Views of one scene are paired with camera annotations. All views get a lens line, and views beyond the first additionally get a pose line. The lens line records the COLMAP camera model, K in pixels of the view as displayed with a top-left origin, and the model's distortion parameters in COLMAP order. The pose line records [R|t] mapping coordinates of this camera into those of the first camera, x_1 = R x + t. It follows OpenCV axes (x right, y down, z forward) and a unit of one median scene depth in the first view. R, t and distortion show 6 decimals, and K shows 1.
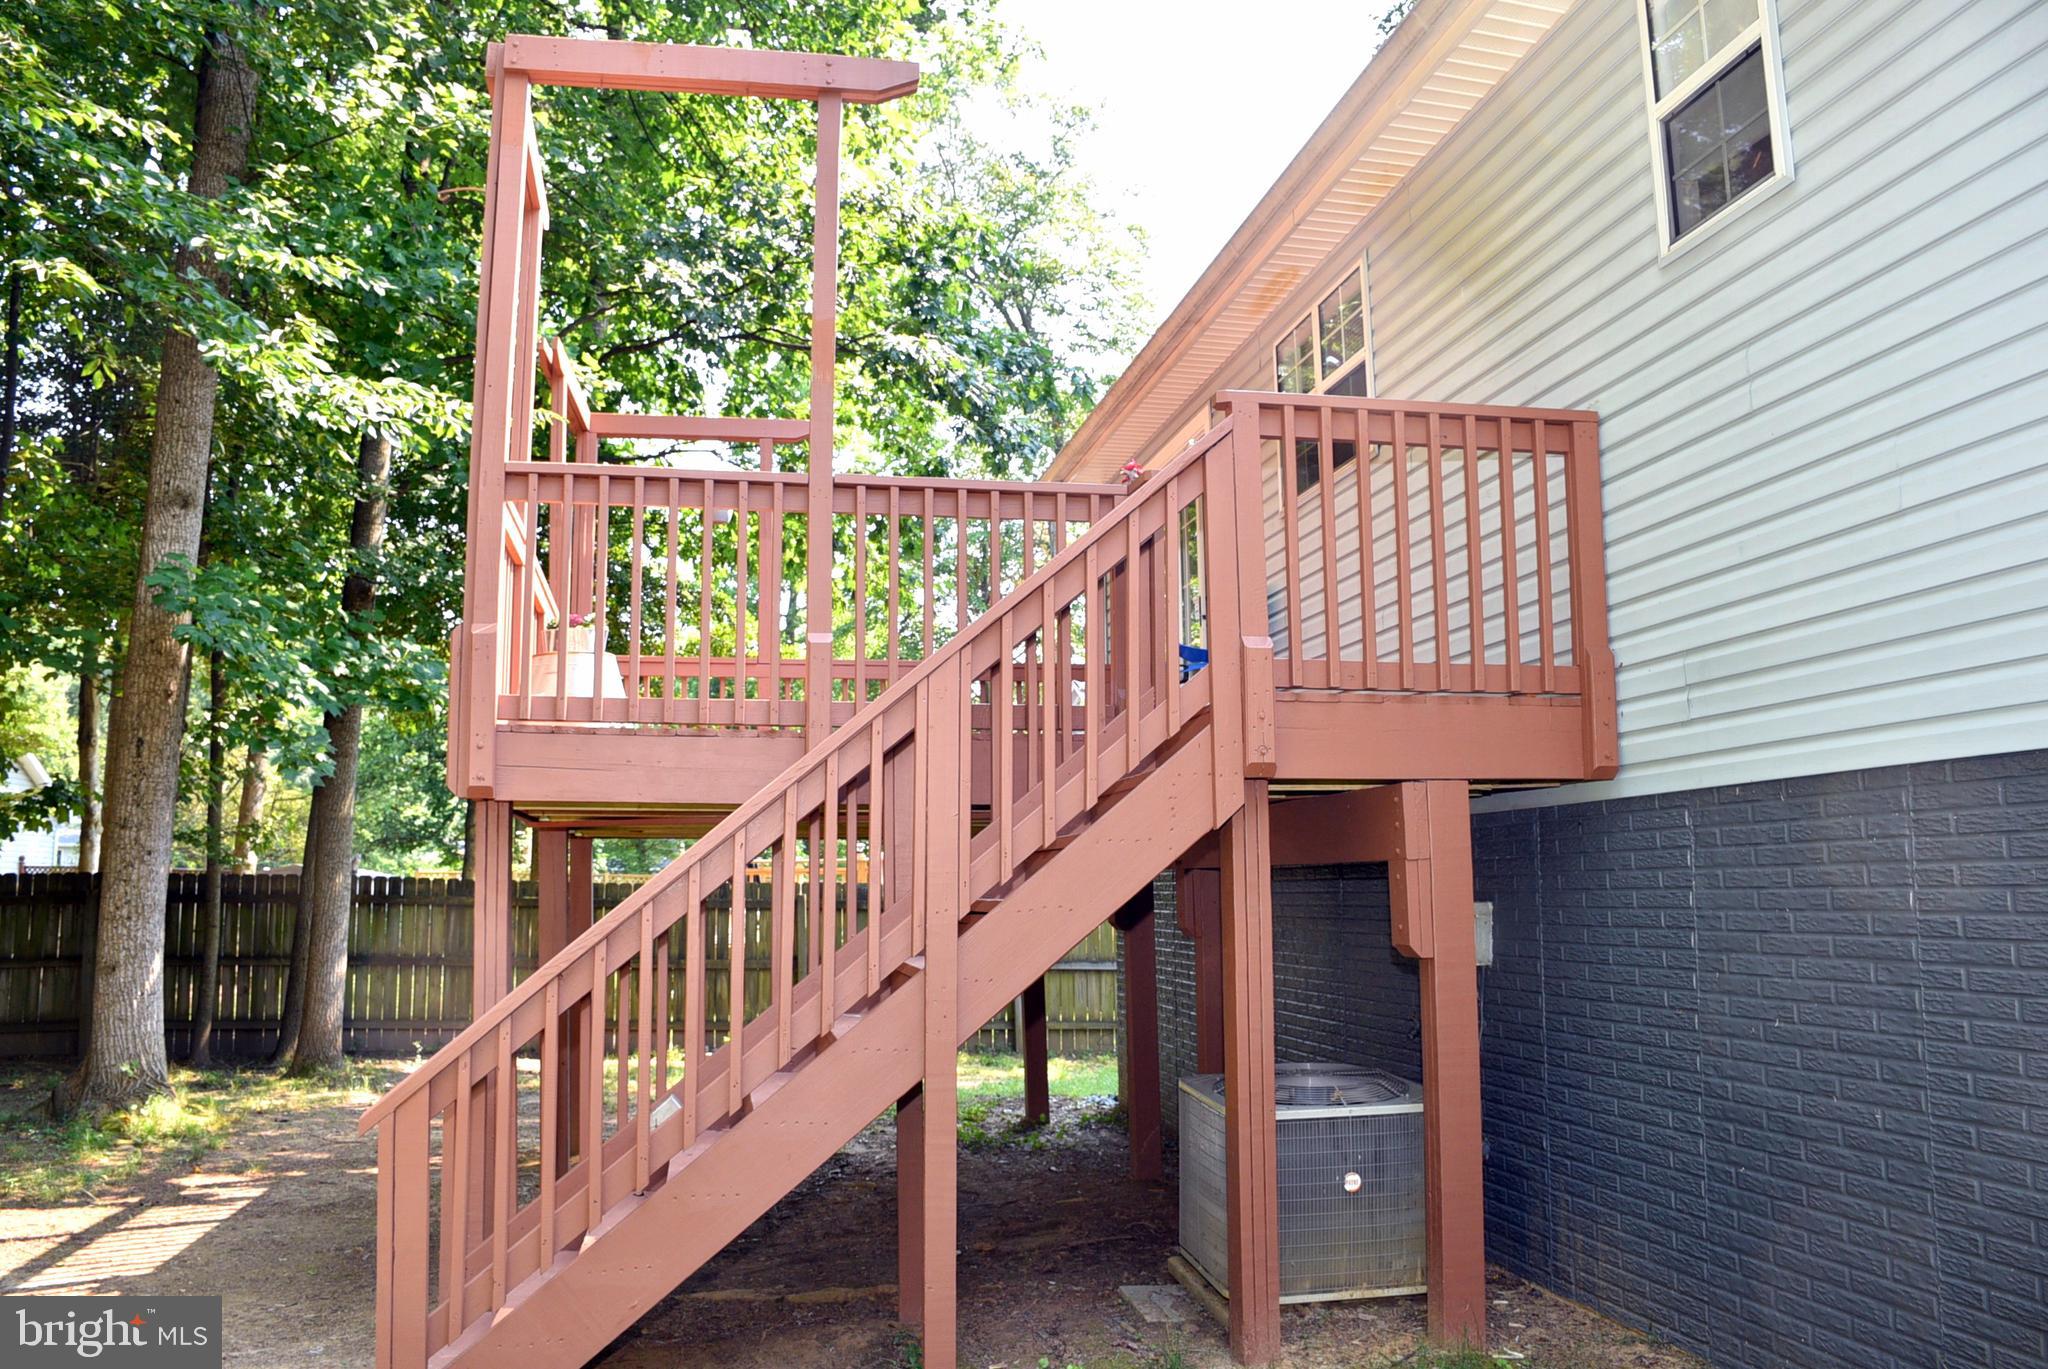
lens RADIAL K [[1623.4, 0, 1033.8], [0, 1623.4, 660.3], [0, 0, 1]] dist [-0.077831, 0.007569]
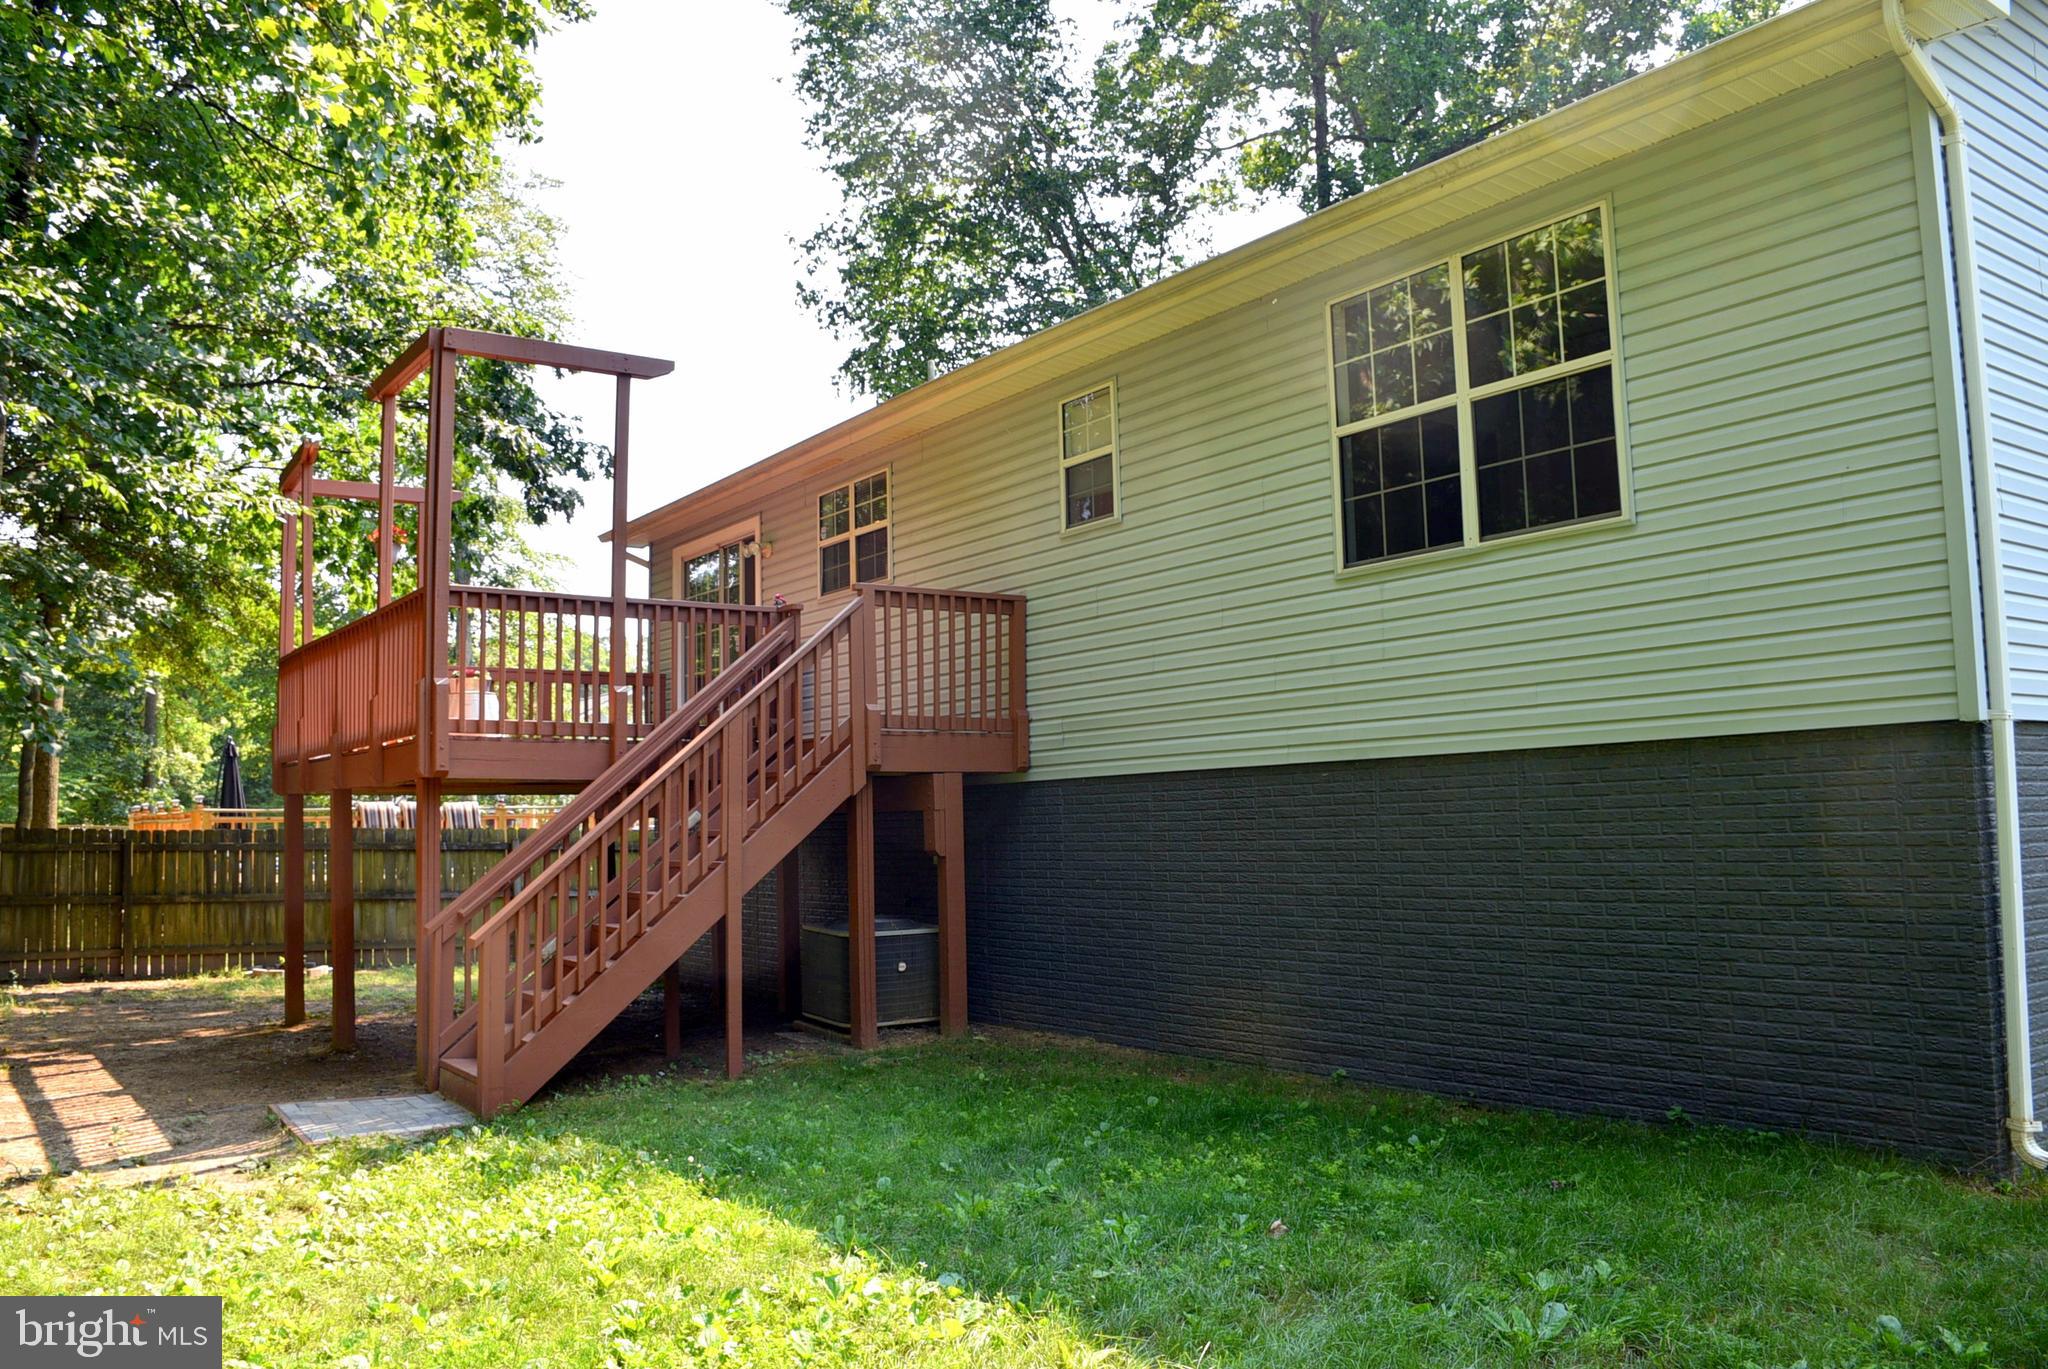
lens RADIAL K [[1623.4, 0, 1033.8], [0, 1623.4, 660.3], [0, 0, 1]] dist [-0.077831, 0.007569]
pose [[0.910863, 0.031598, 0.411497, -0.514883], [-0.040891, 0.999068, 0.013797, -0.103629], [-0.410677, -0.029393, 0.911307, -0.947622]]
